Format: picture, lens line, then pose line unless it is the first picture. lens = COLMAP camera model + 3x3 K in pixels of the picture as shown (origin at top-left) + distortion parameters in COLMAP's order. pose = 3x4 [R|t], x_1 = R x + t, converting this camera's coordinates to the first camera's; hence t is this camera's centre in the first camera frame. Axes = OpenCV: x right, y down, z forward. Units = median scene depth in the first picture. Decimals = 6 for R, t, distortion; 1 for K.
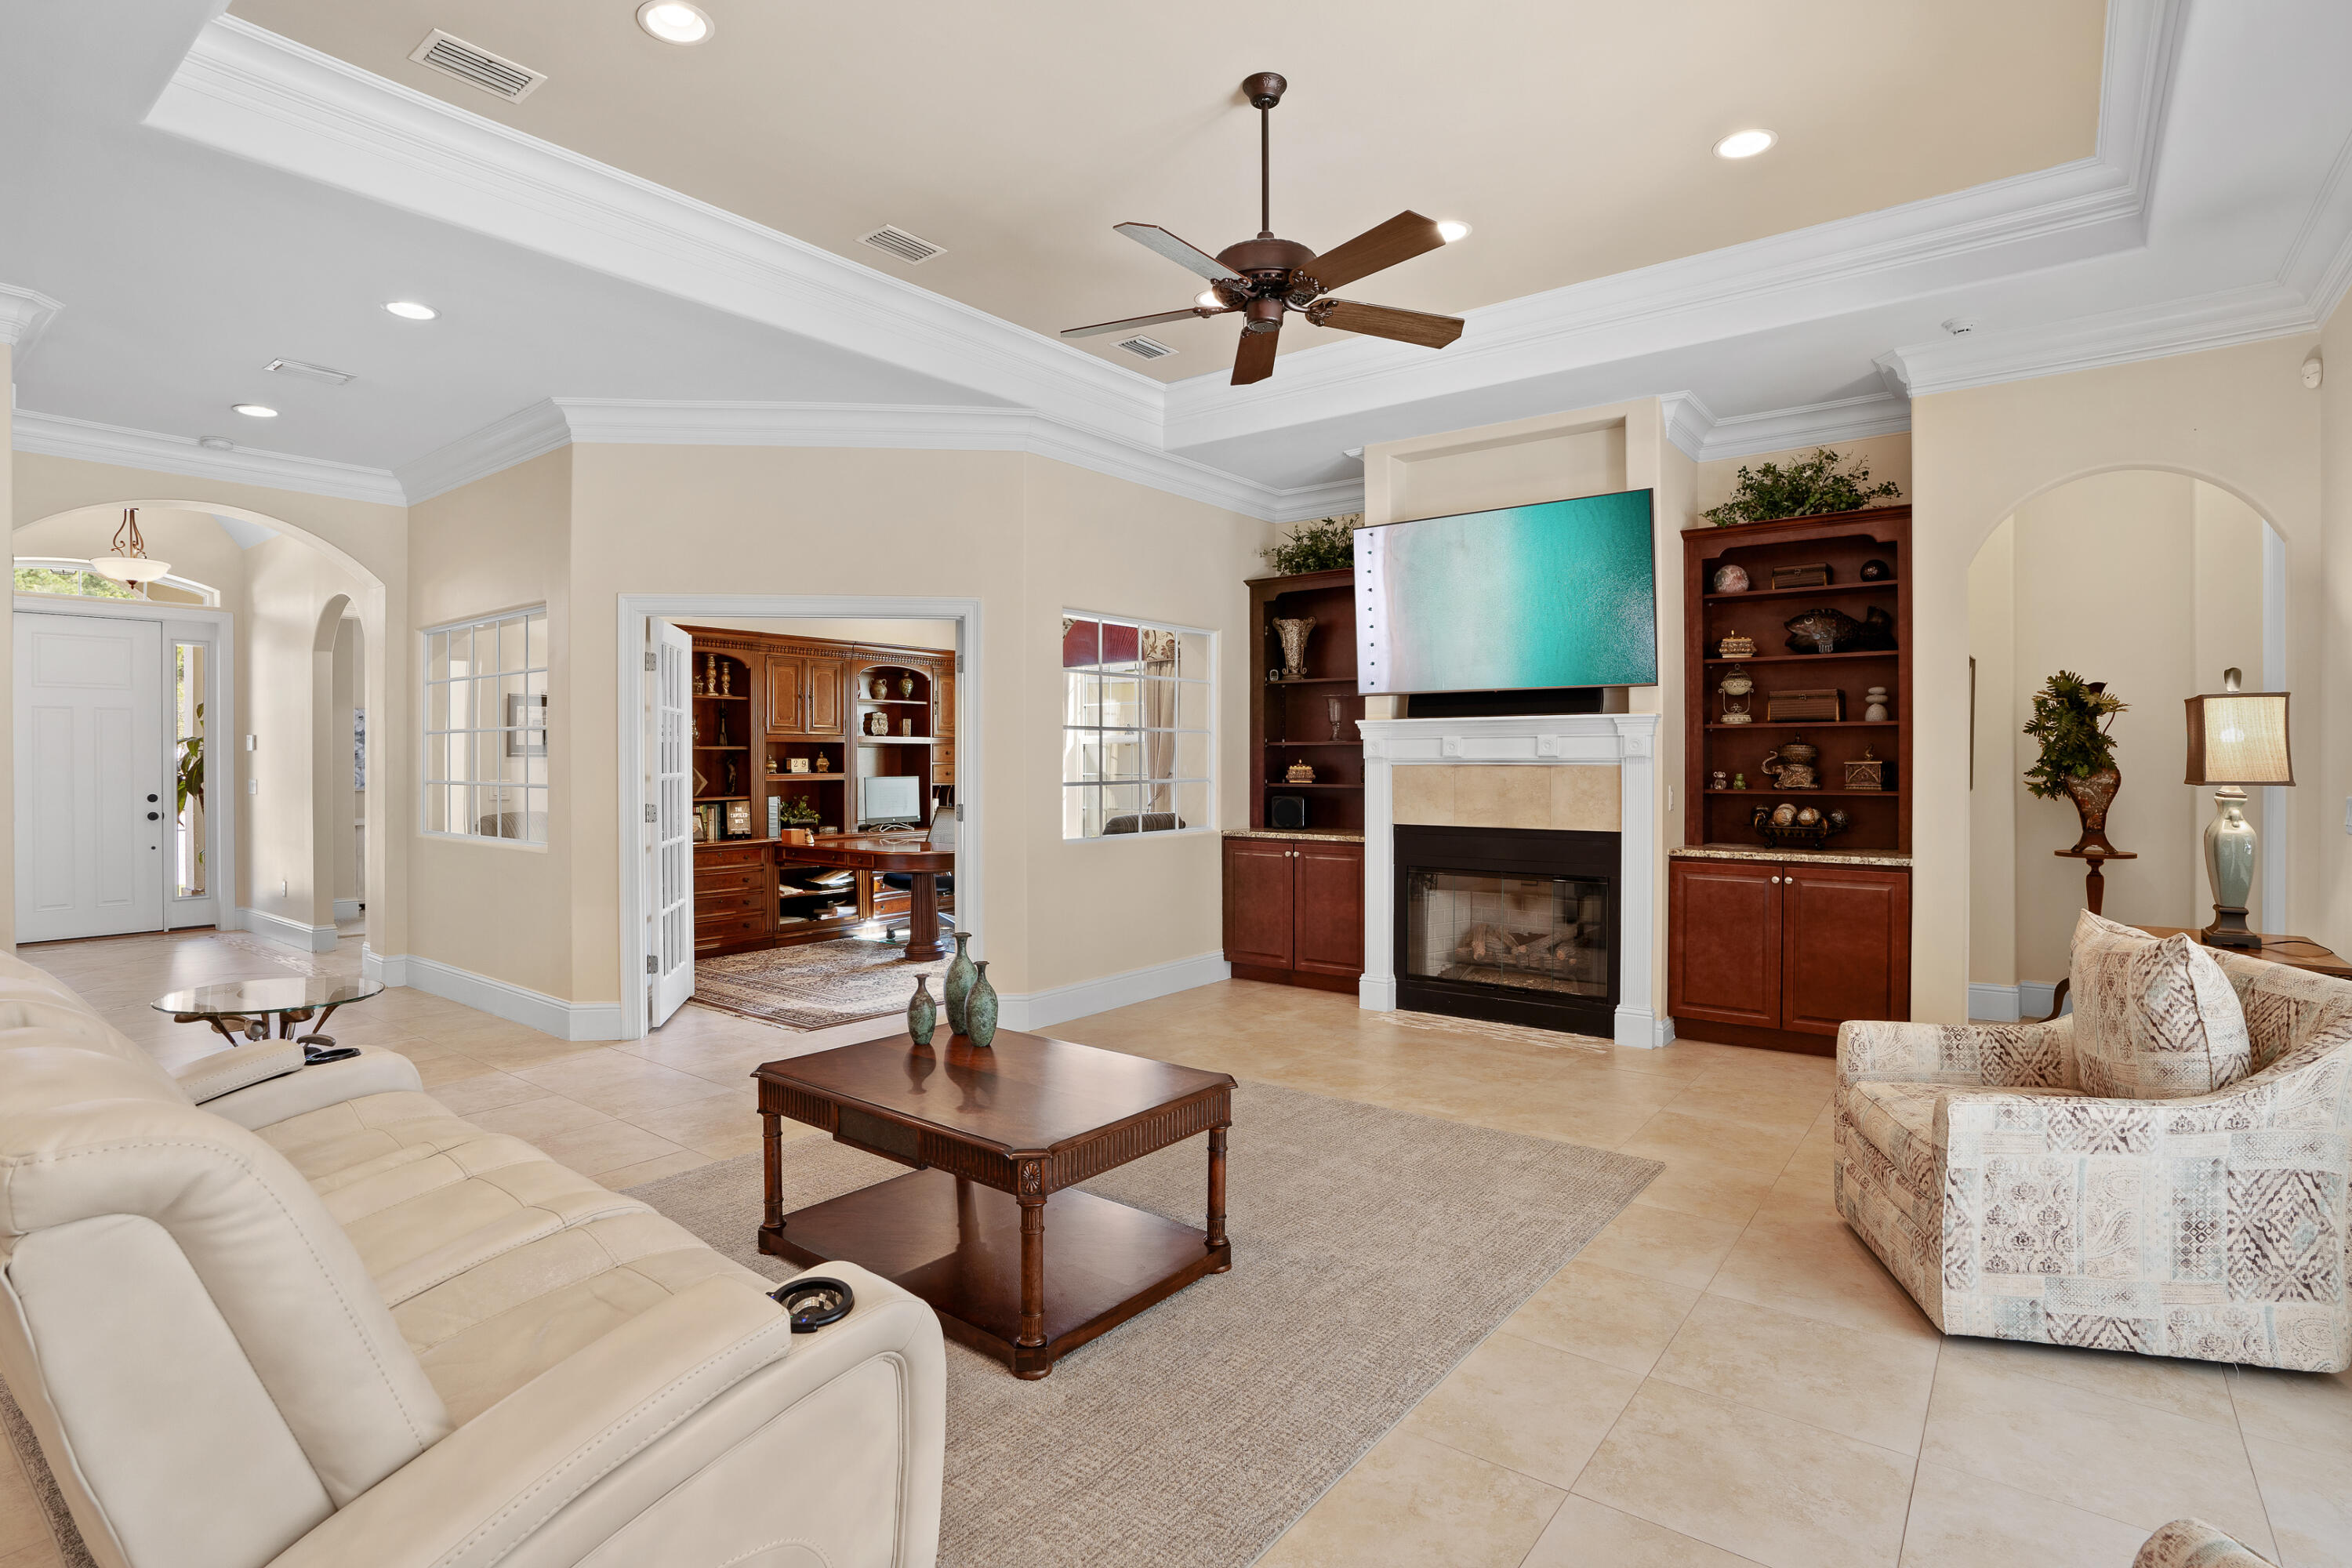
lens RADIAL K [[1179.0, 0, 1173.1], [0, 1179.0, 767.2], [0, 0, 1]] dist [-0.023690, 0.000276]
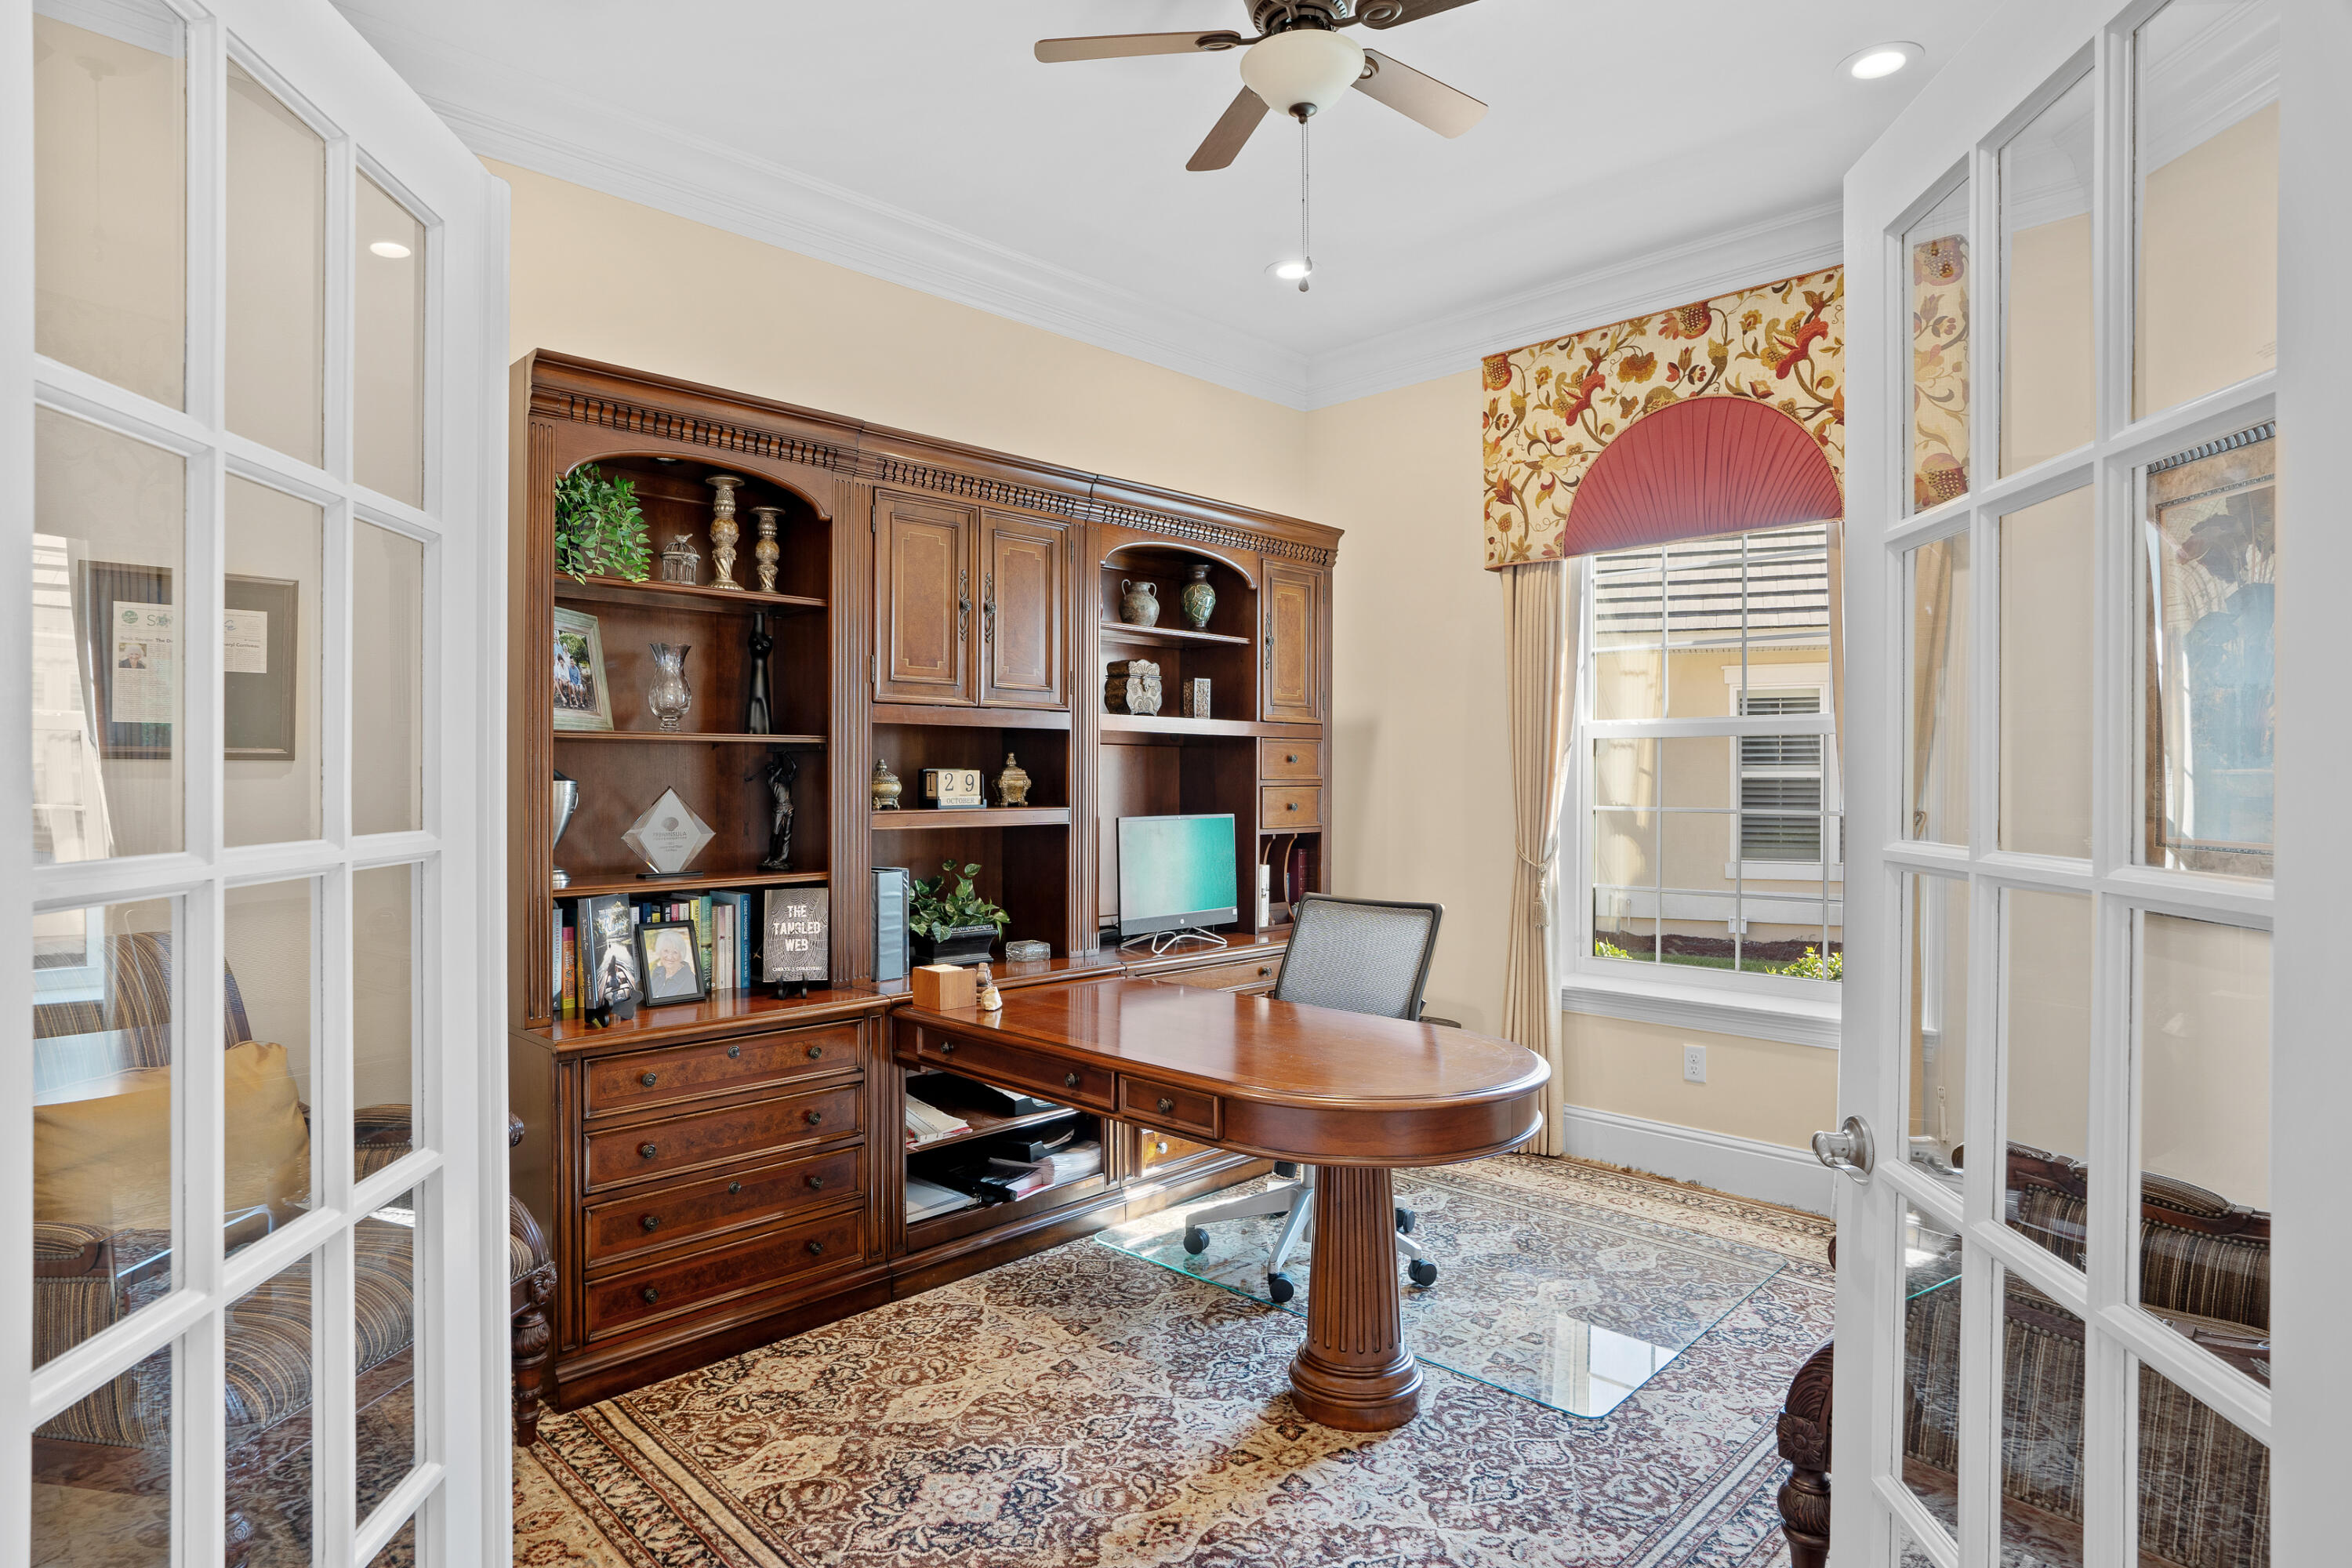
lens RADIAL K [[1269.2, 0, 1183.8], [0, 1269.2, 778.3], [0, 0, 1]] dist [-0.017448, 0.003114]
pose [[0.994835, 0.006573, -0.101294, -0.199919], [-0.006615, 0.999978, -0.000078, -0.004986], [0.101291, 0.000747, 0.994857, 0.587696]]
